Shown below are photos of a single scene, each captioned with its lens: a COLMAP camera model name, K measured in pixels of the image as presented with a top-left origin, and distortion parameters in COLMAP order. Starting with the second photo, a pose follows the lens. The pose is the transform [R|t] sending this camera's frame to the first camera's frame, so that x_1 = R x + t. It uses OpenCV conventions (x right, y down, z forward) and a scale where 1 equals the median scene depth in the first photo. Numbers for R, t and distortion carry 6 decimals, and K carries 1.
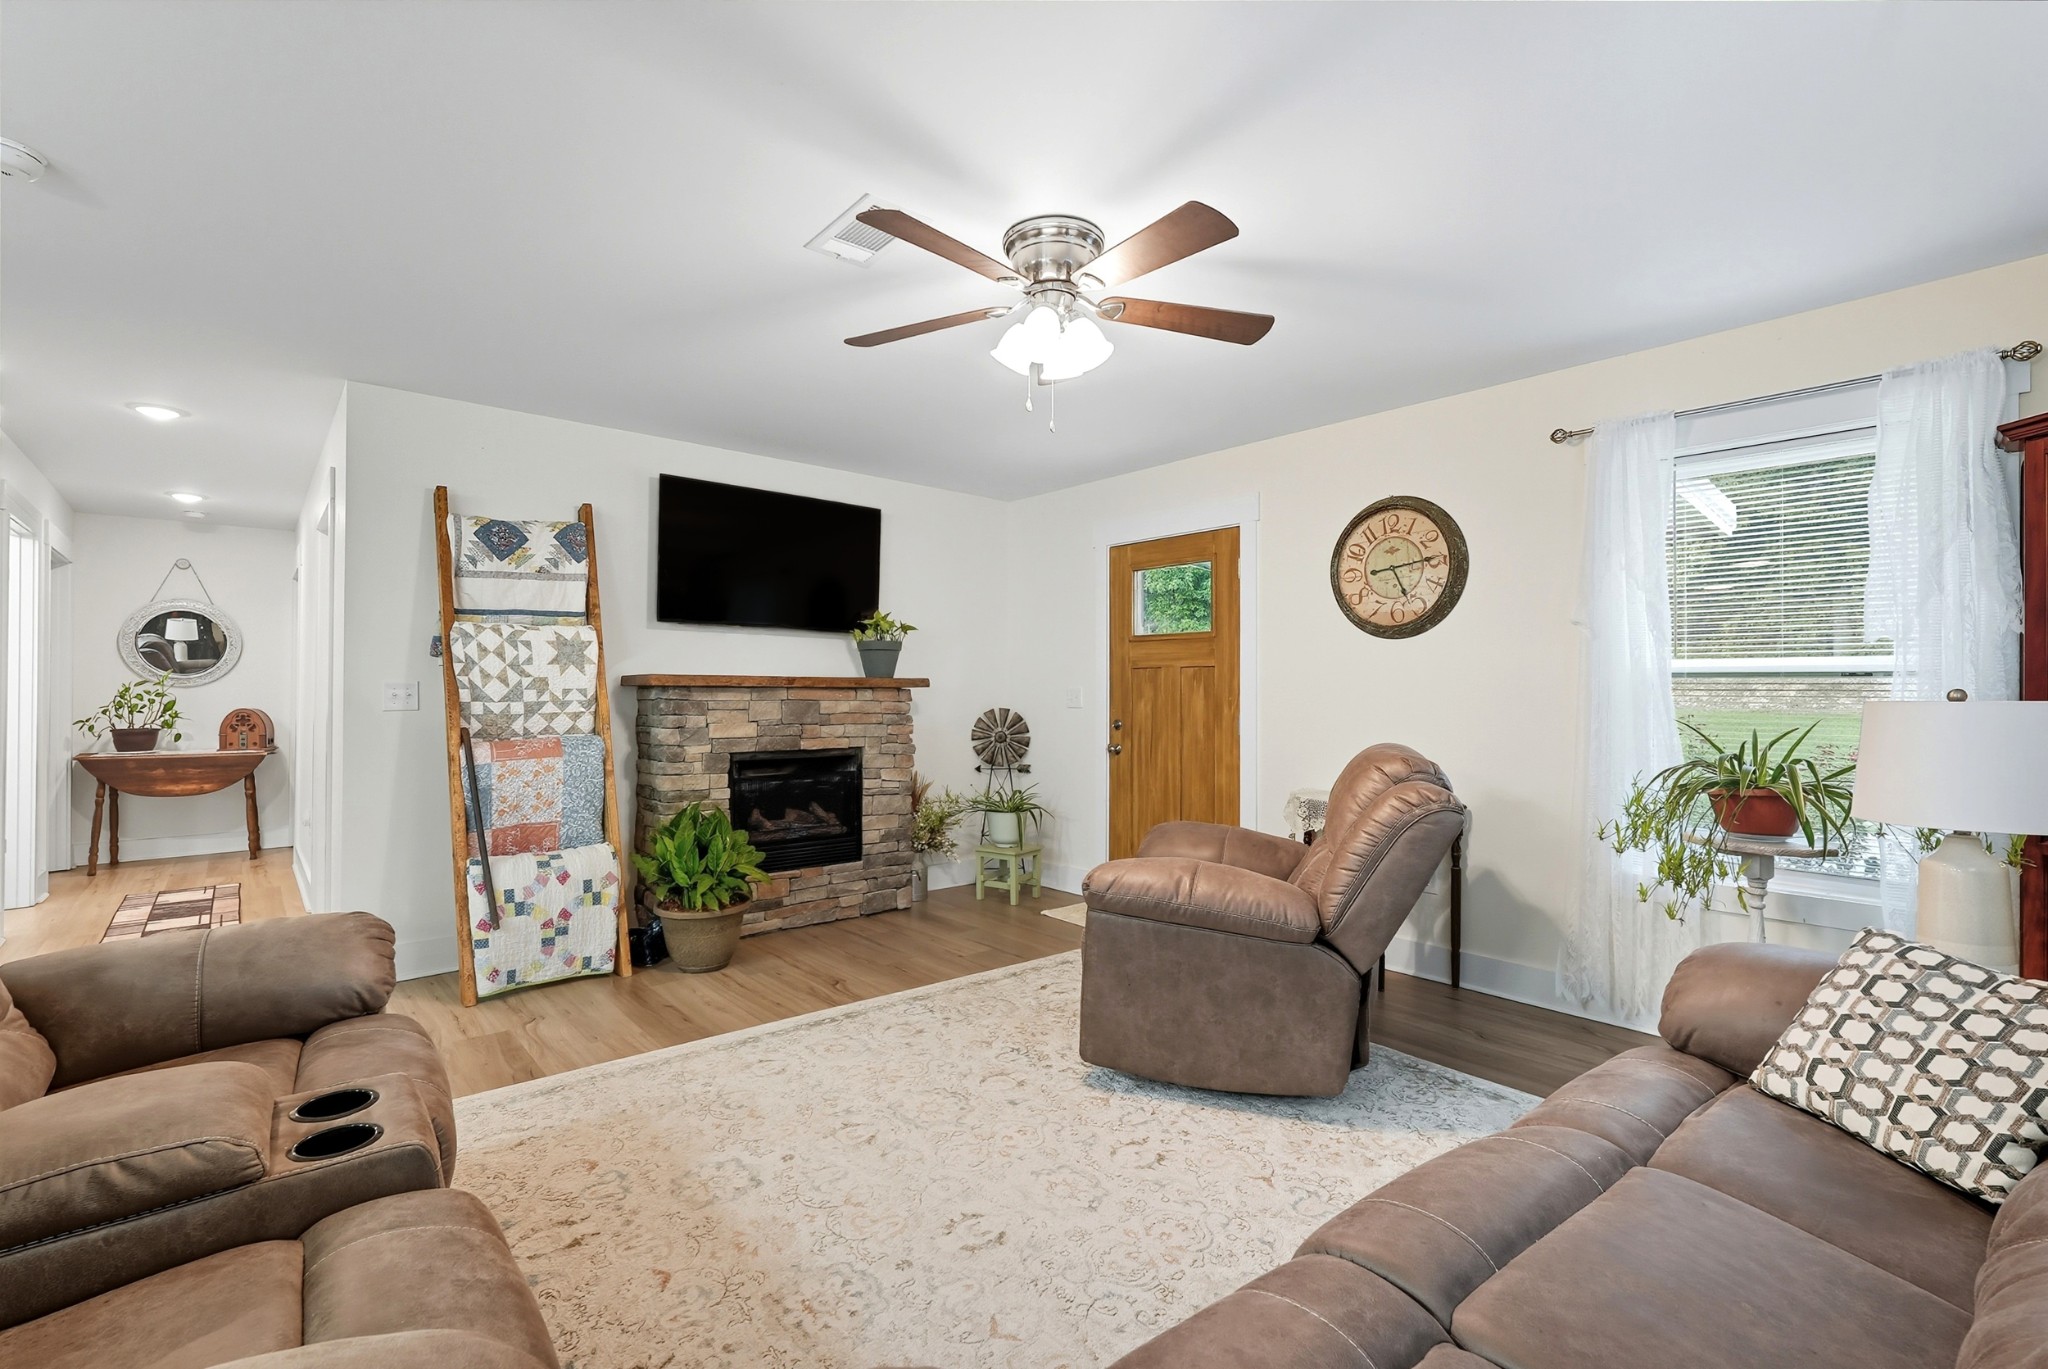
lens RADIAL K [[910.9, 0, 1025.1], [0, 910.9, 694.2], [0, 0, 1]] dist [-0.011050, 0.001298]
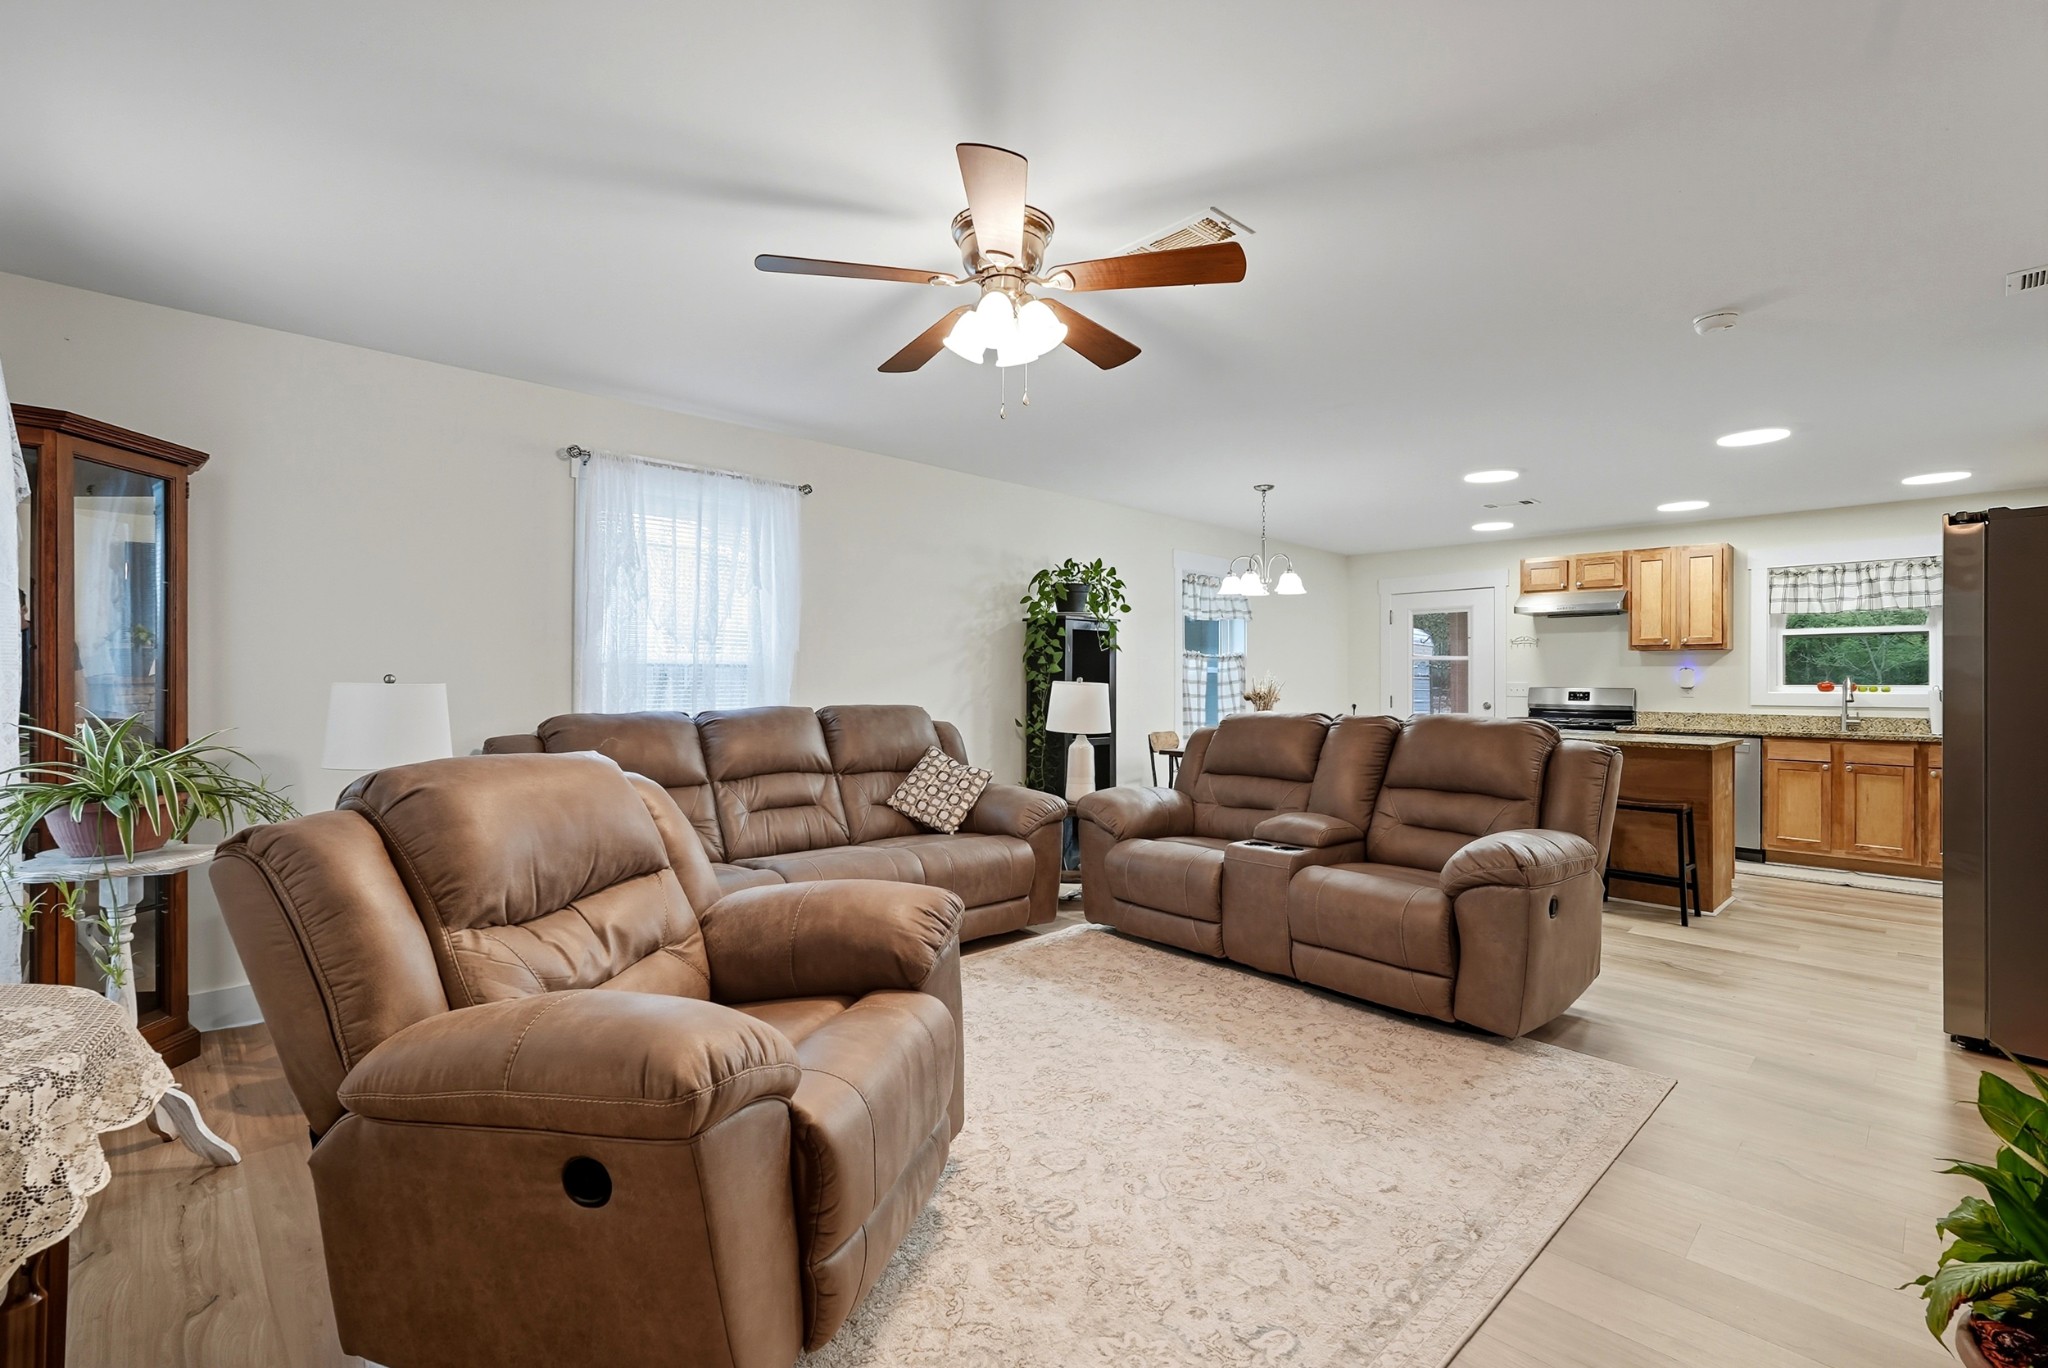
lens RADIAL K [[906.3, 0, 1018.7], [0, 906.3, 674.7], [0, 0, 1]] dist [-0.008968, 0.001489]
pose [[-0.999161, -0.008847, -0.039980, 0.034676], [-0.008587, 0.999941, -0.006677, -0.002589], [0.040036, -0.006328, -0.999178, 1.326911]]
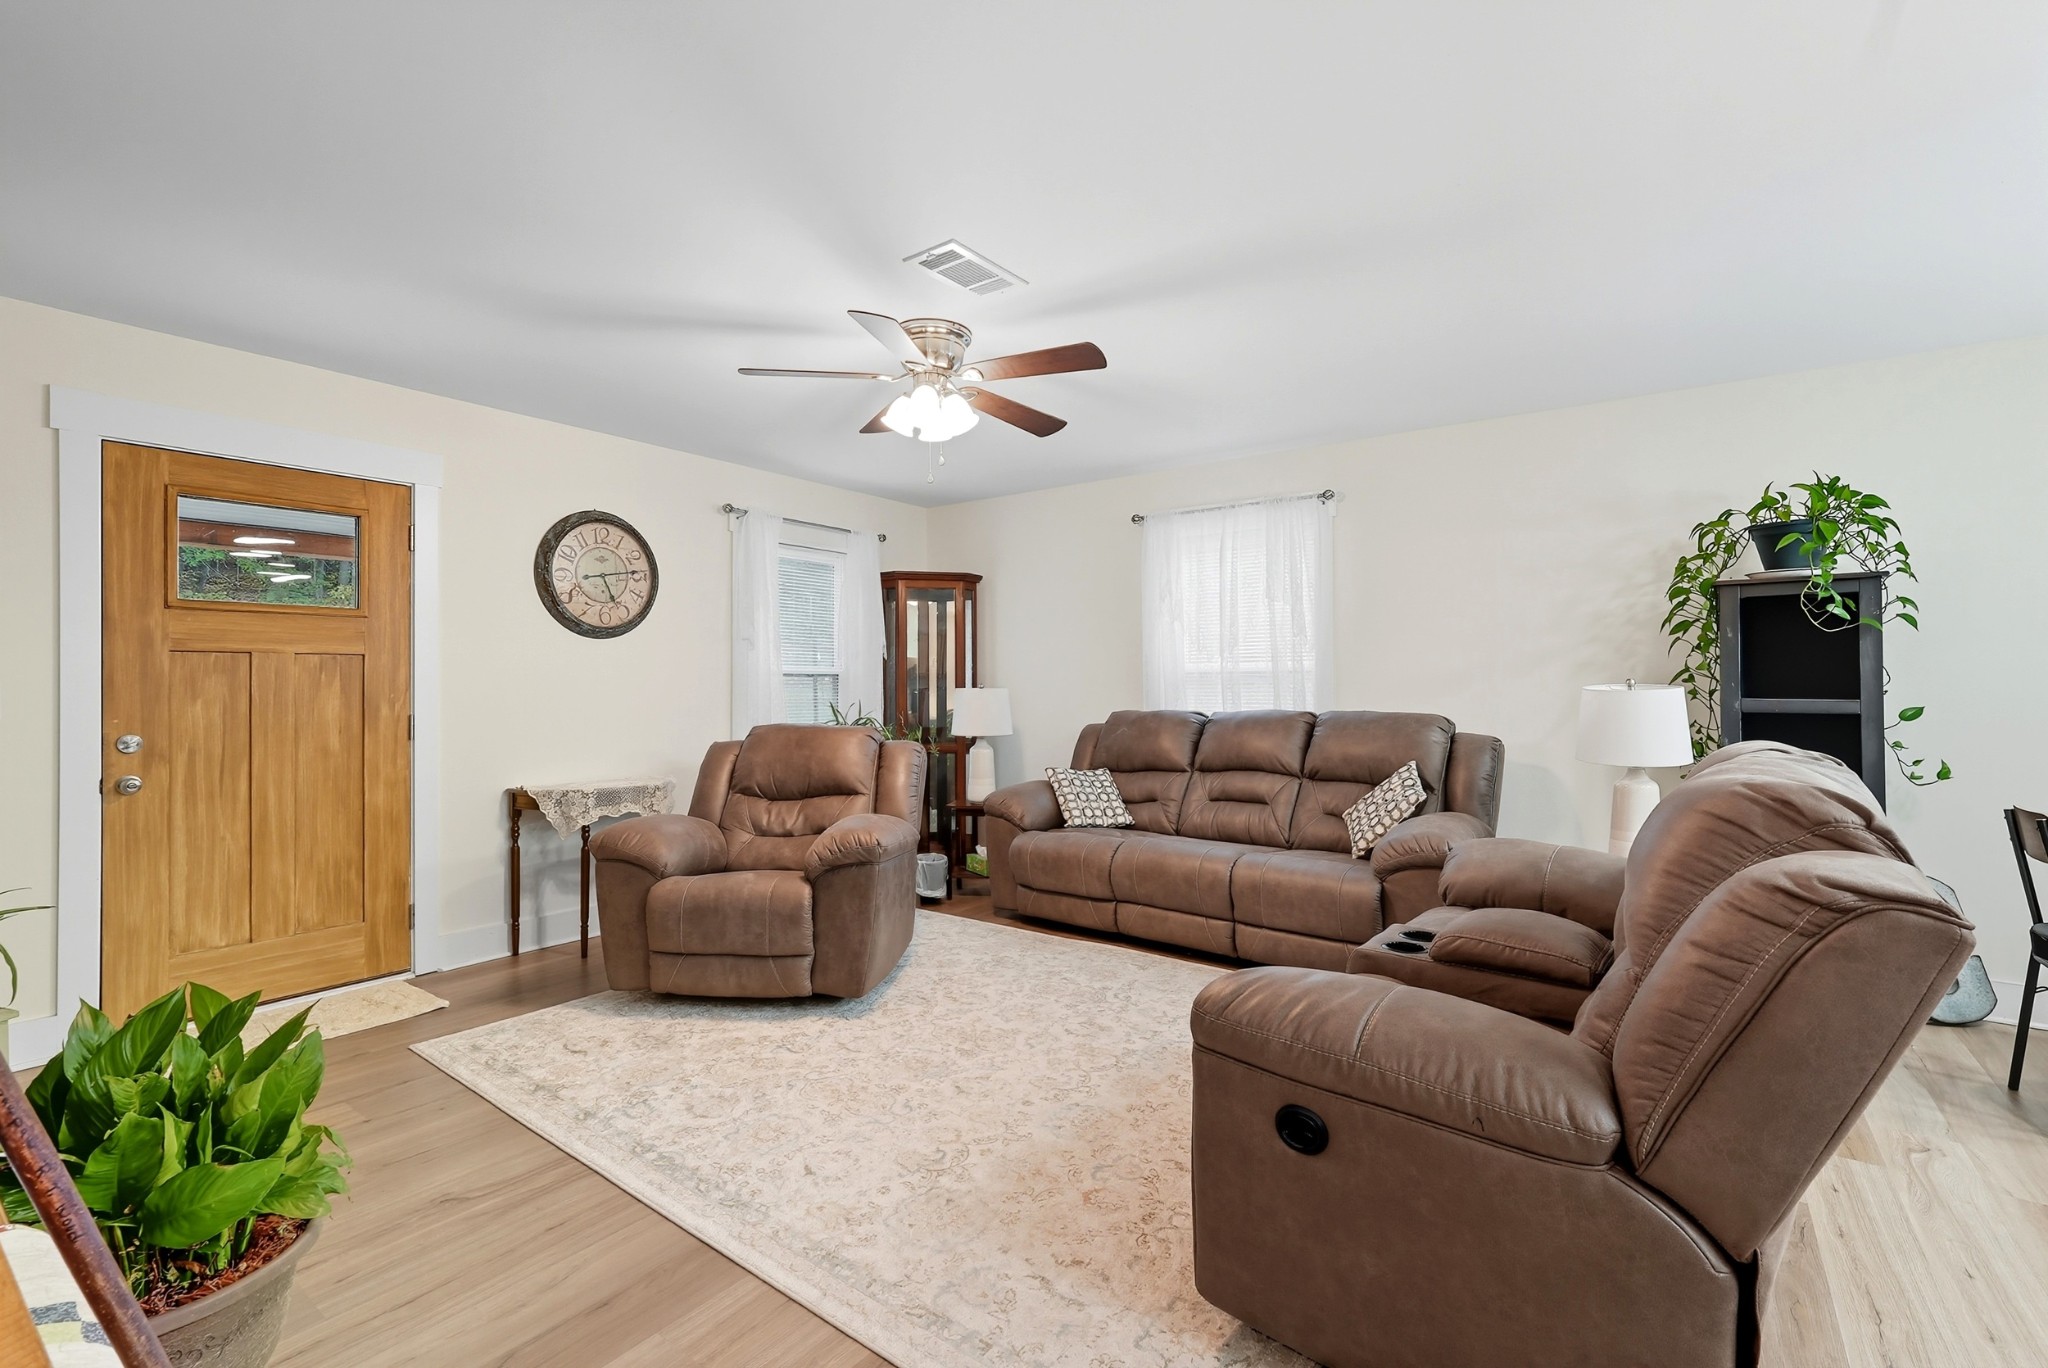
lens RADIAL K [[906.3, 0, 1018.7], [0, 906.3, 674.7], [0, 0, 1]] dist [-0.008968, 0.001489]
pose [[-0.211684, 0.004360, 0.977328, -0.831446], [0.001990, 0.999990, -0.004030, -0.010253], [-0.977336, 0.001092, -0.211691, 0.763734]]
